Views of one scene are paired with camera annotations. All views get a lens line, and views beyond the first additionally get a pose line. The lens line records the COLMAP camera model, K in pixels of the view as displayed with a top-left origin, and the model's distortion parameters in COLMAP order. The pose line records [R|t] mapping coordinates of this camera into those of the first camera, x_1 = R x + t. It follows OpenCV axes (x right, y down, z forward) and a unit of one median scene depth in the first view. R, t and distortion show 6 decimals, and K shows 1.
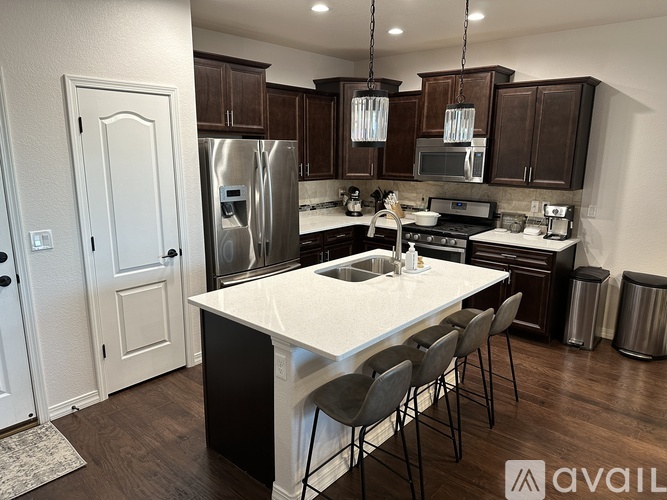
lens RADIAL K [[468.3, 0, 333.5], [0, 468.3, 250.0], [0, 0, 1]] dist [0.113559, -0.103966]
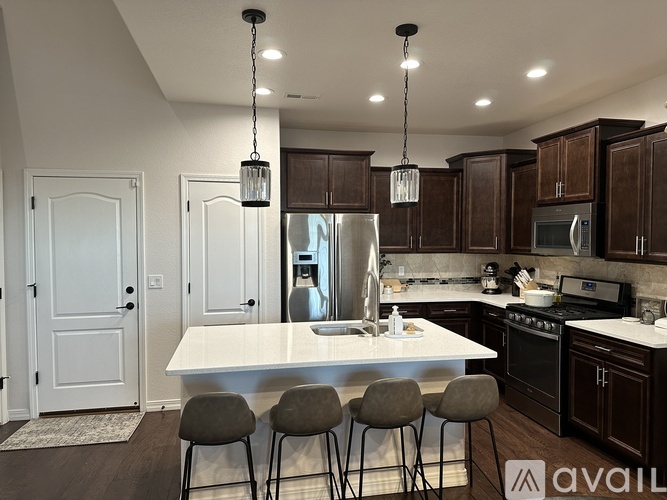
lens RADIAL K [[466.1, 0, 335.0], [0, 466.1, 256.4], [0, 0, 1]] dist [0.116578, -0.108514]
pose [[0.797328, 0.015885, -0.603337, 0.495069], [-0.120525, 0.983710, -0.133376, 0.020836], [0.591390, 0.179062, 0.786254, 0.110296]]
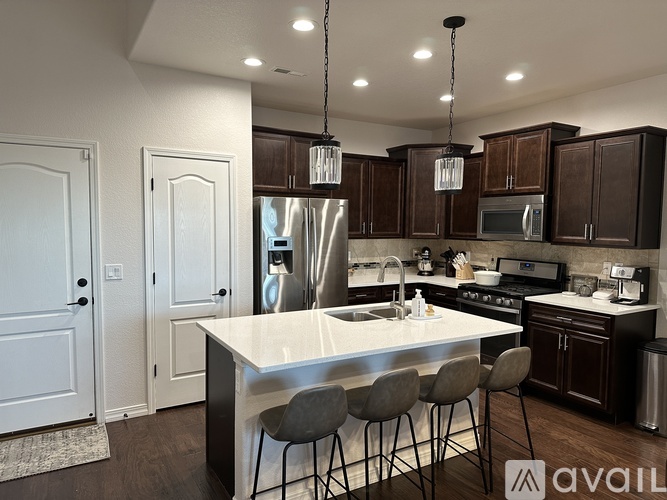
lens RADIAL K [[466.1, 0, 335.0], [0, 466.1, 256.4], [0, 0, 1]] dist [0.116578, -0.108514]
pose [[0.950828, 0.022591, -0.308894, 0.233011], [-0.067024, 0.988712, -0.134002, 0.046659], [0.302379, 0.148116, 0.941609, -0.012160]]
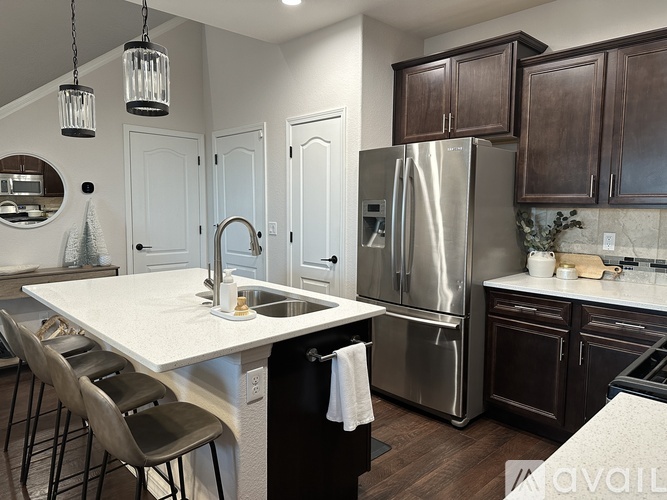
lens RADIAL K [[466.1, 0, 335.0], [0, 466.1, 256.4], [0, 0, 1]] dist [0.116578, -0.108514]
pose [[-0.082474, 0.101826, -0.991378, 0.610876], [-0.220578, 0.968230, 0.117799, -0.107301], [0.971876, 0.228391, -0.057393, 0.895380]]
